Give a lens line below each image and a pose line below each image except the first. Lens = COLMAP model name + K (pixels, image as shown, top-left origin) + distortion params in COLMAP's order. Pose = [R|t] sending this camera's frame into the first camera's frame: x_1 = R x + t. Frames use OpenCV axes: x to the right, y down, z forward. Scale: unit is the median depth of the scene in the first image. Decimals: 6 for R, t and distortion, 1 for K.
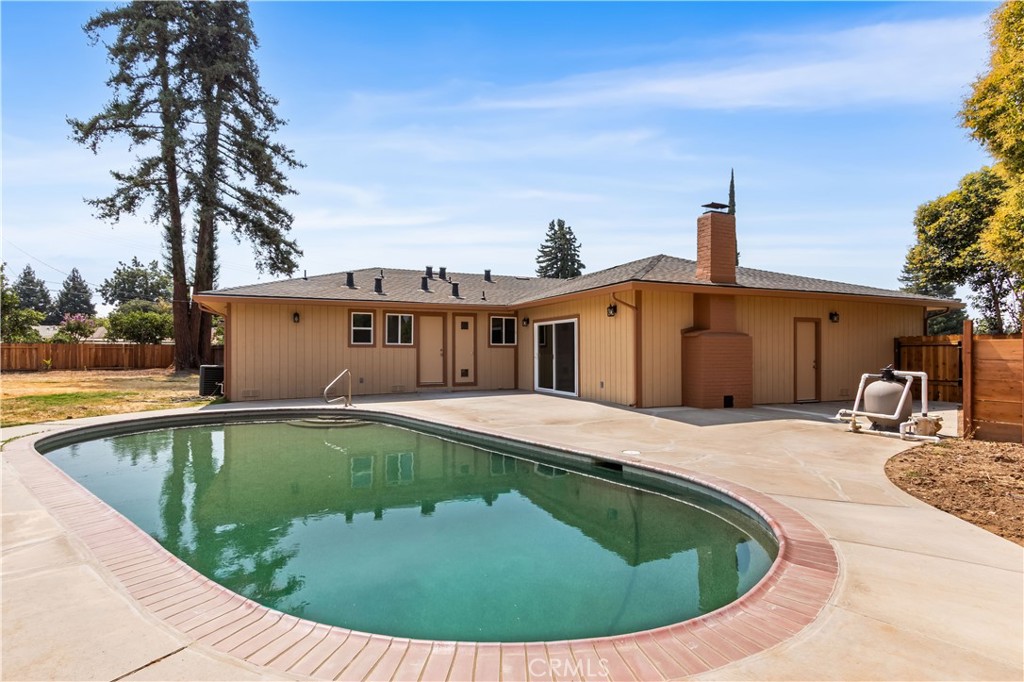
lens RADIAL K [[496.4, 0, 511.6], [0, 496.4, 340.7], [0, 0, 1]] dist [0.012436, -0.000101]
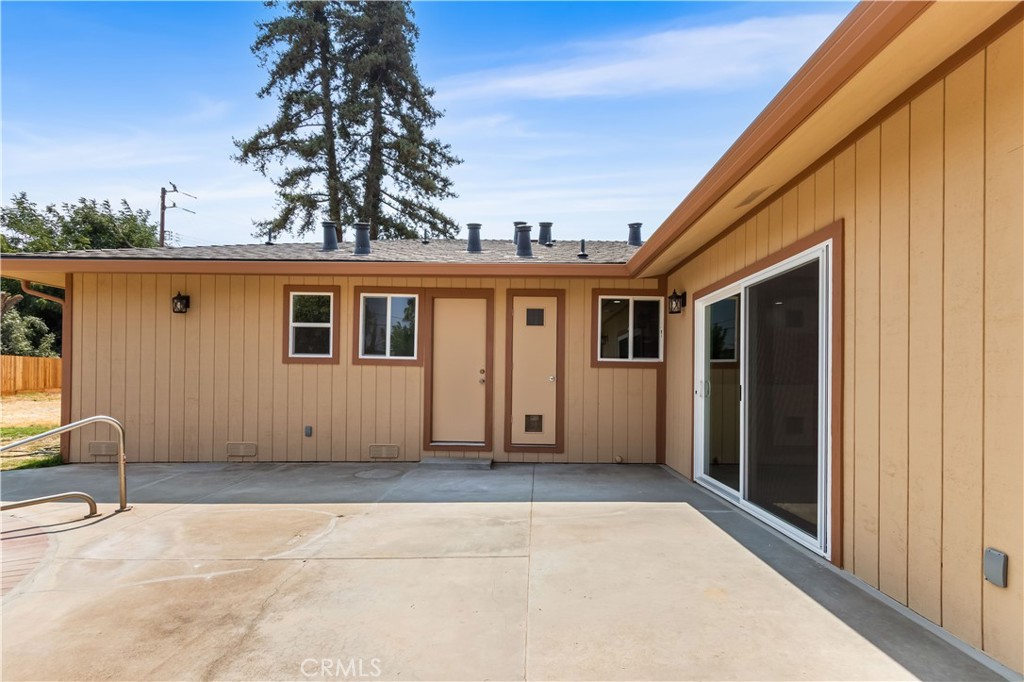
lens RADIAL K [[496.4, 0, 515.9], [0, 496.4, 376.6], [0, 0, 1]] dist [0.012436, -0.000101]
pose [[0.907284, 0.009891, -0.420402, 0.077890], [-0.004014, 0.999881, 0.014863, 0.016367], [0.420499, -0.011797, 0.907216, 0.582334]]
